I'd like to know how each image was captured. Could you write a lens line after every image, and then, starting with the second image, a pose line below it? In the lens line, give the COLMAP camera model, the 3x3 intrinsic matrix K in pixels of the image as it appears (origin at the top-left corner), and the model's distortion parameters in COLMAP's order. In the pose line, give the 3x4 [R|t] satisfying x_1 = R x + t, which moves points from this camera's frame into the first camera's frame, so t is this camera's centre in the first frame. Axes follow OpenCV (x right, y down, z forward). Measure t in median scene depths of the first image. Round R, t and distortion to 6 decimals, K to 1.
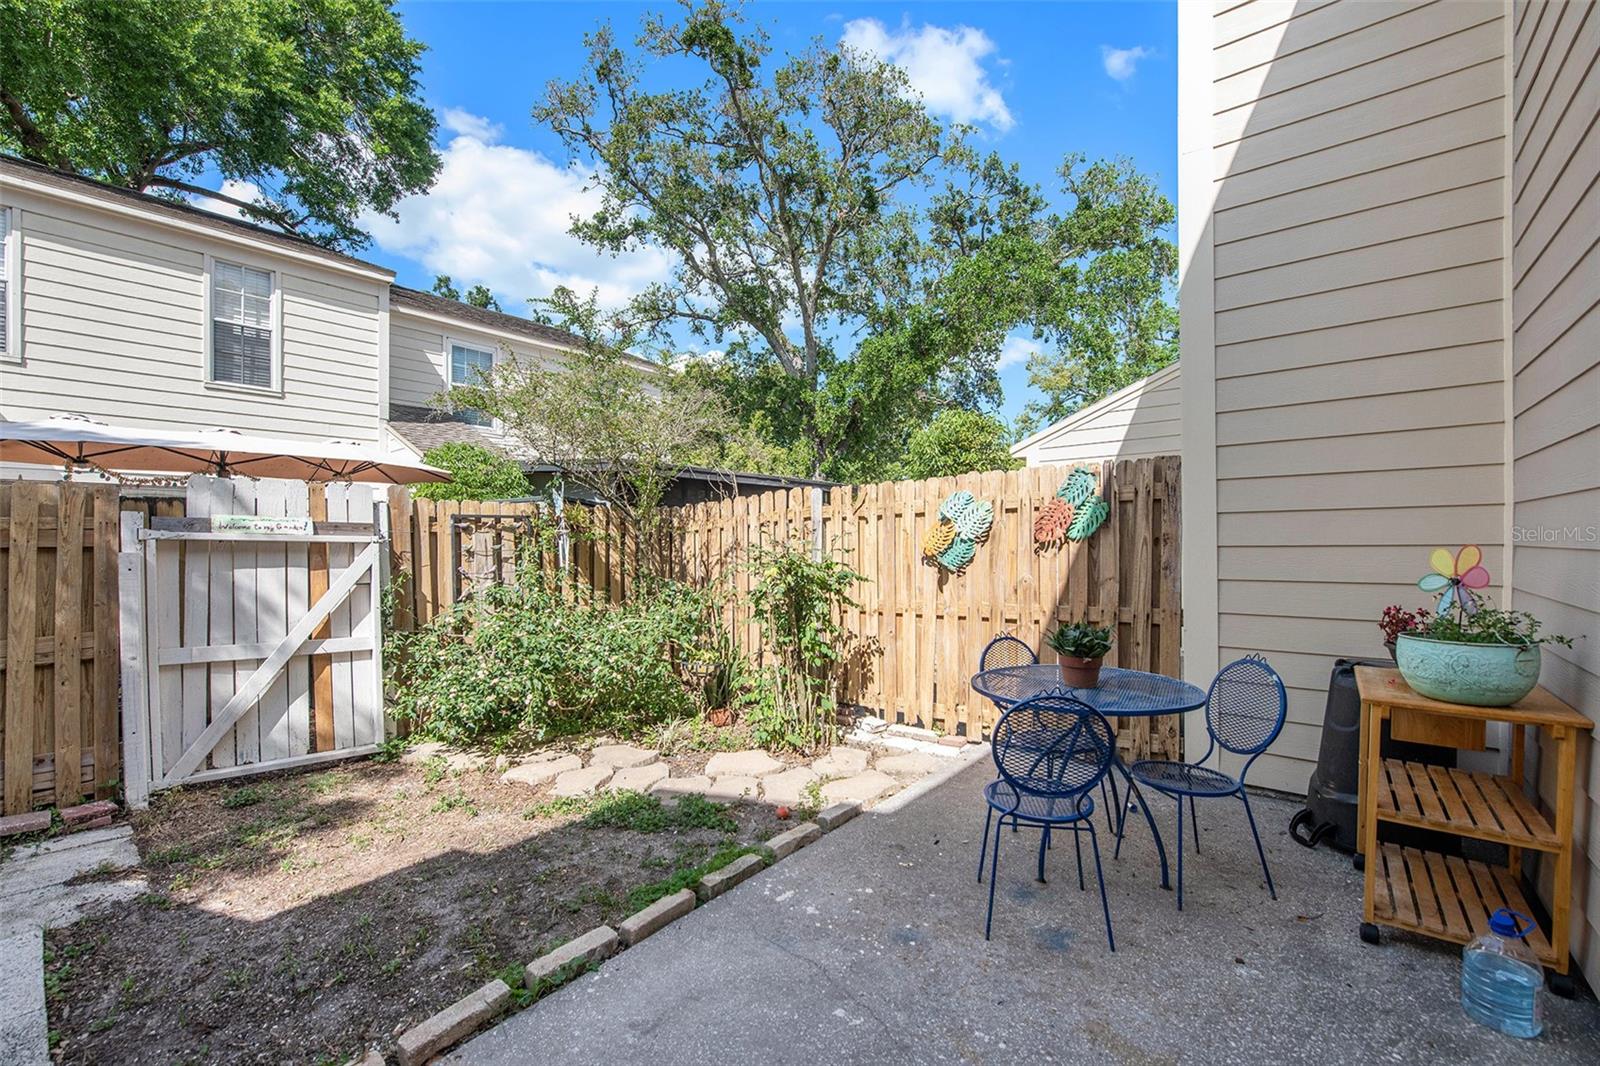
lens RADIAL K [[653.2, 0, 798.9], [0, 653.2, 525.2], [0, 0, 1]] dist [-0.017865, -0.000437]
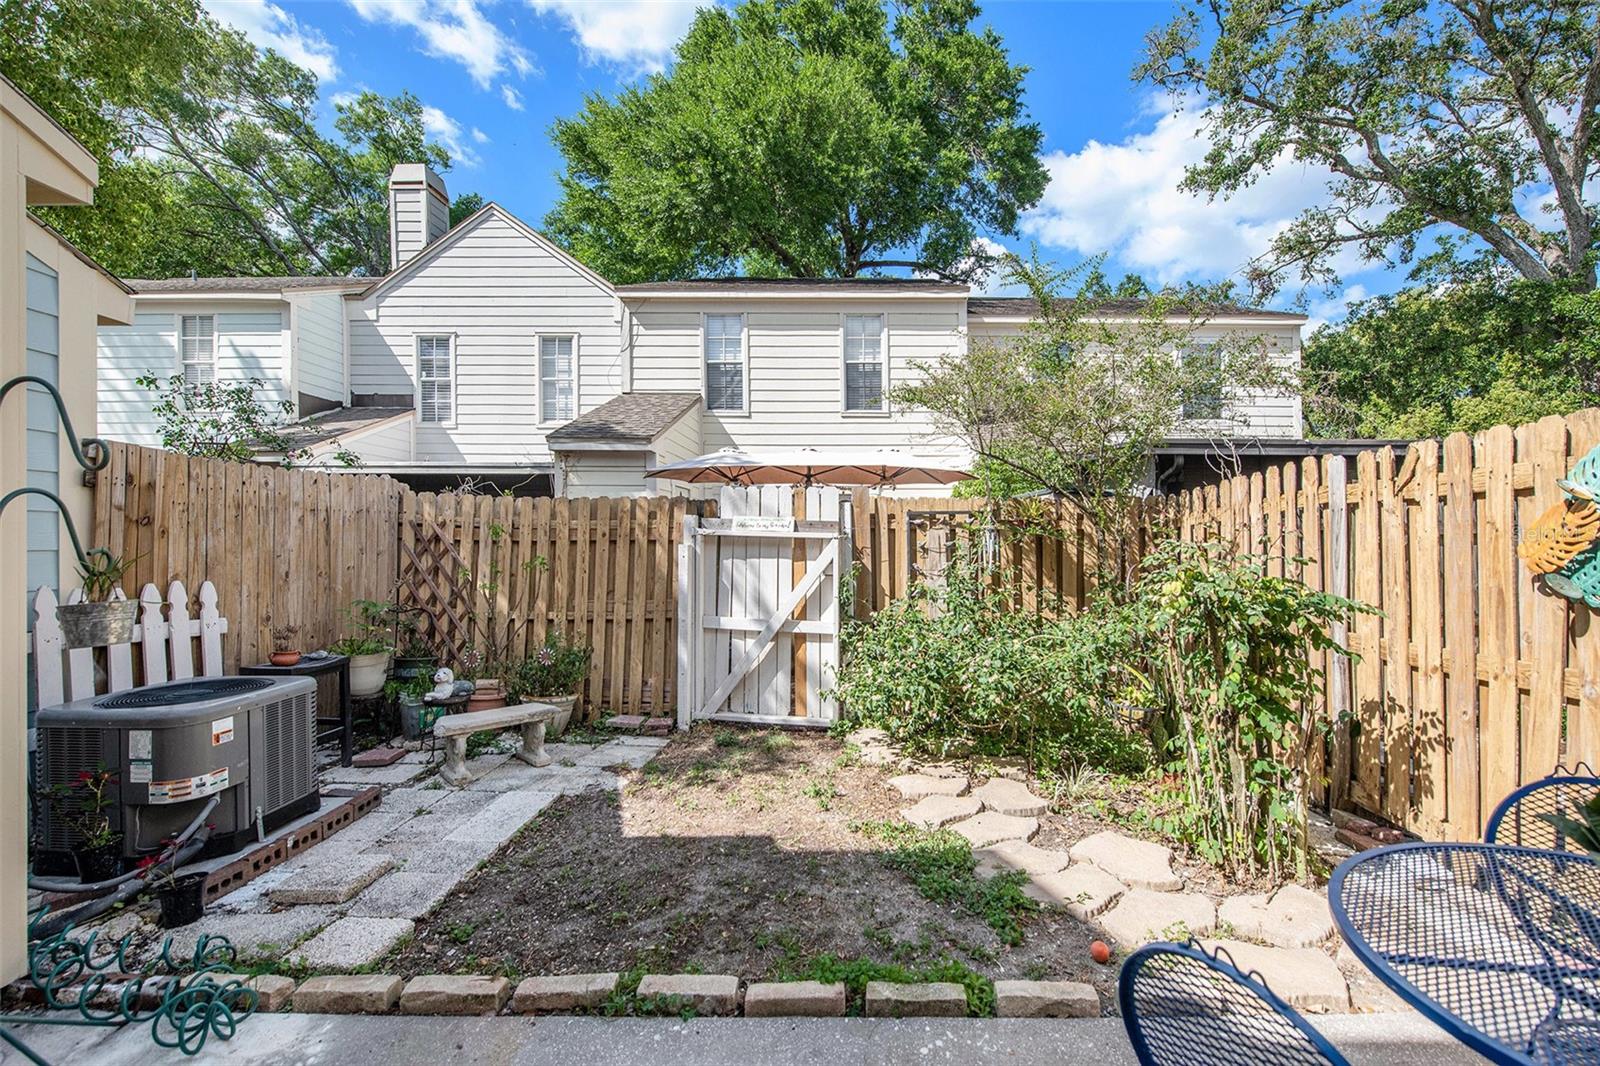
lens RADIAL K [[673.7, 0, 798.6], [0, 673.7, 523.1], [0, 0, 1]] dist [-0.026818, -0.000242]
pose [[0.624754, -0.008847, -0.780771, 0.209961], [0.013027, 0.999915, -0.000906, 0.000790], [0.780713, -0.009604, 0.624816, 0.228093]]
